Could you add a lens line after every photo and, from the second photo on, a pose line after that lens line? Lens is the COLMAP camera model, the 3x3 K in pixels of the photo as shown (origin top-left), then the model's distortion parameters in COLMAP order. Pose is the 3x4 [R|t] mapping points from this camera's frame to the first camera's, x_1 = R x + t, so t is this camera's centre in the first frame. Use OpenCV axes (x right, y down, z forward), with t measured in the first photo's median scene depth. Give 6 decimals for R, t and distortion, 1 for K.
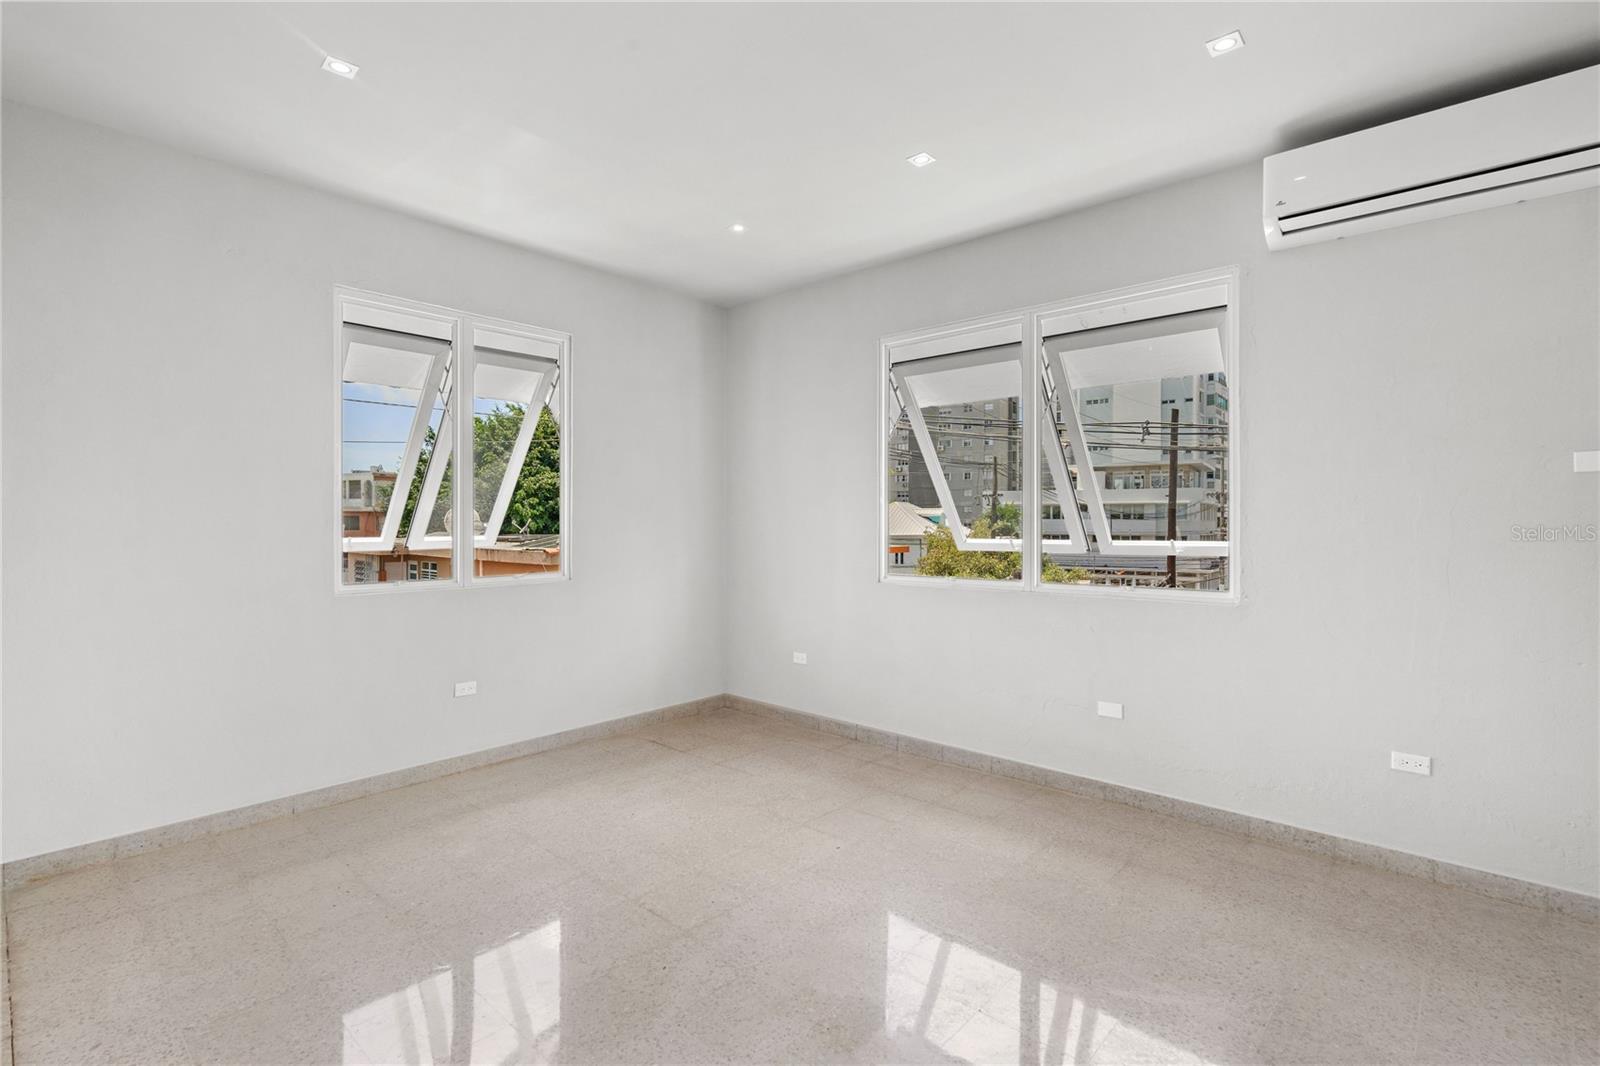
lens RADIAL K [[727.8, 0, 796.4], [0, 727.8, 525.8], [0, 0, 1]] dist [-0.008410, 0.003440]
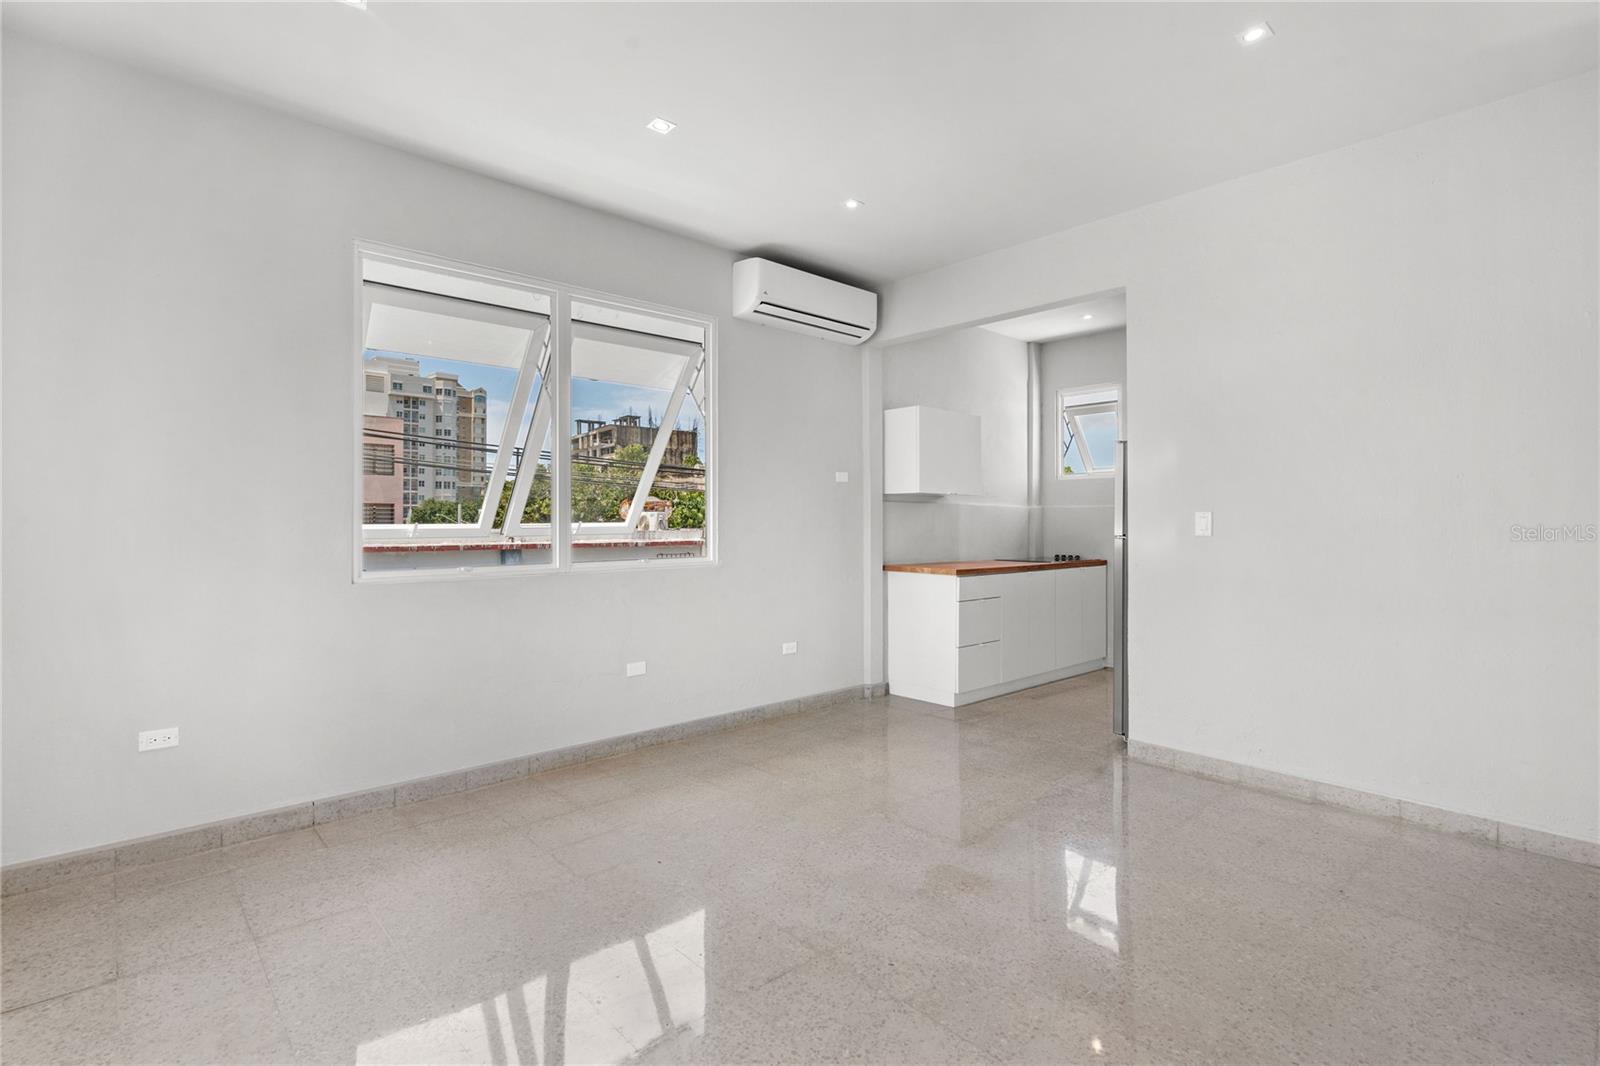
lens RADIAL K [[761.8, 0, 795.1], [0, 761.8, 511.4], [0, 0, 1]] dist [-0.000695, 0.000687]
pose [[0.101804, 0.011535, 0.994738, -0.704633], [0.002017, 0.999928, -0.011802, 0.021966], [-0.994802, 0.003208, 0.101773, 0.611215]]
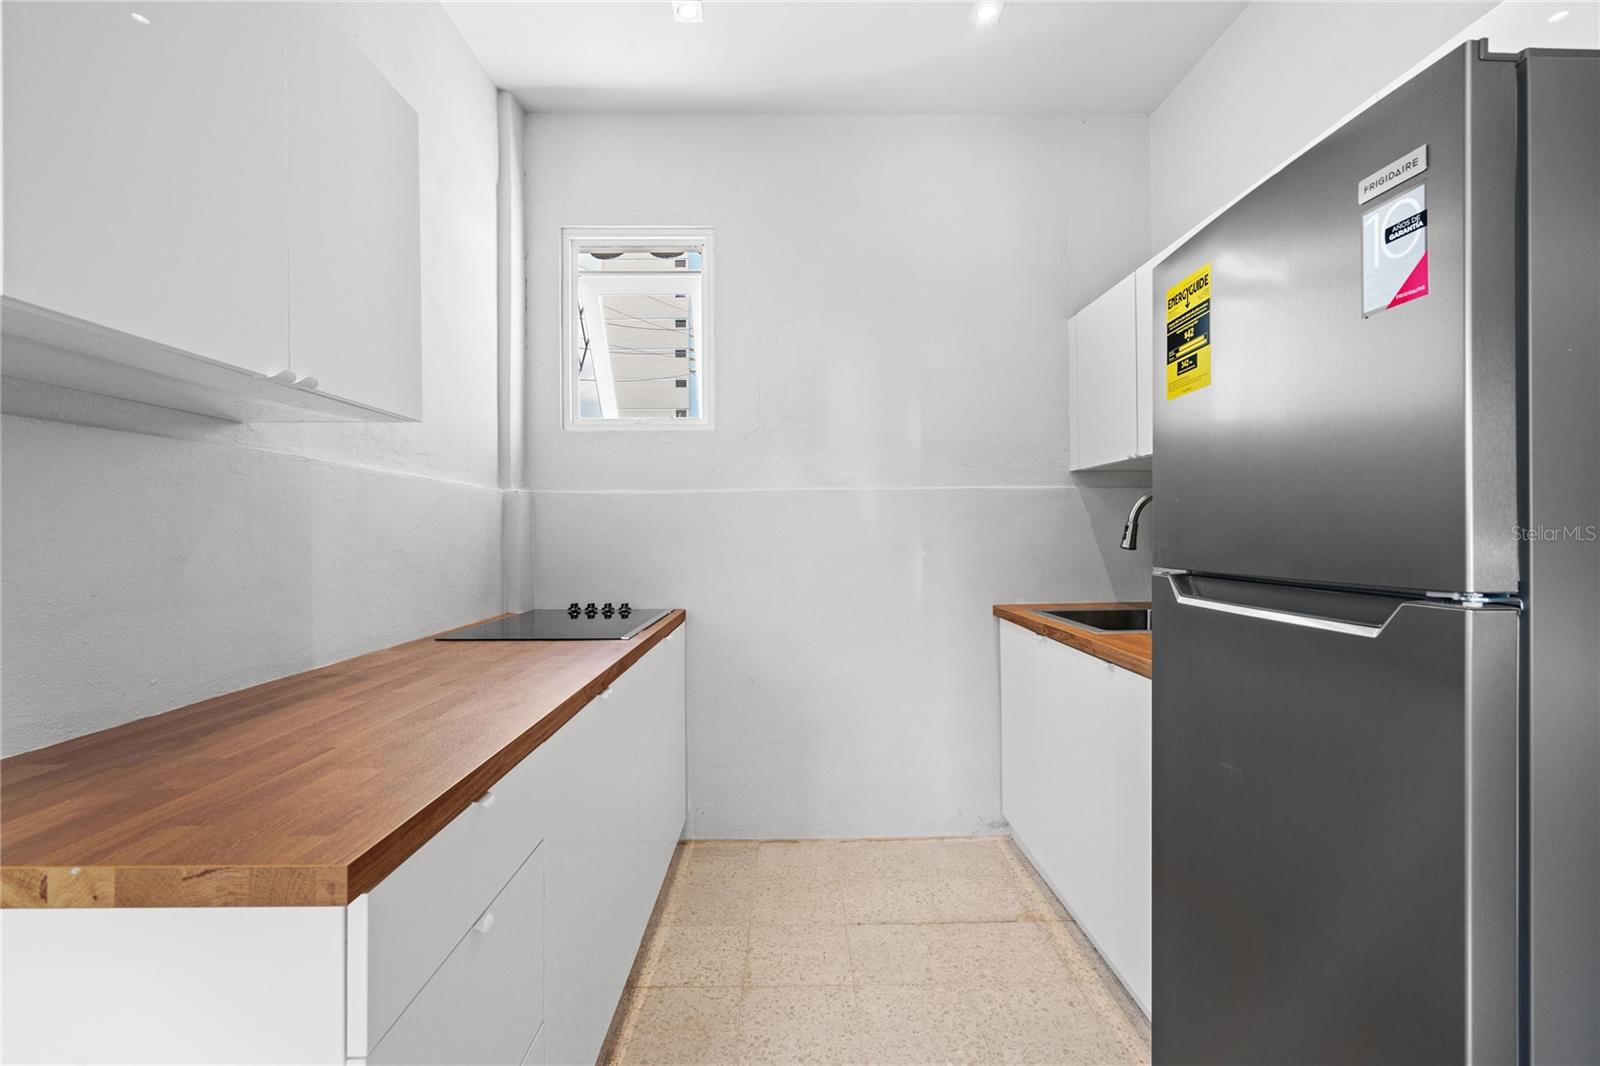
lens RADIAL K [[727.8, 0, 795.0], [0, 727.8, 532.8], [0, 0, 1]] dist [-0.008410, 0.003440]
pose [[-0.668514, -0.001669, 0.743698, 0.483837], [0.004515, 0.999970, 0.006303, 0.029723], [-0.743686, 0.007571, -0.668486, 0.498223]]
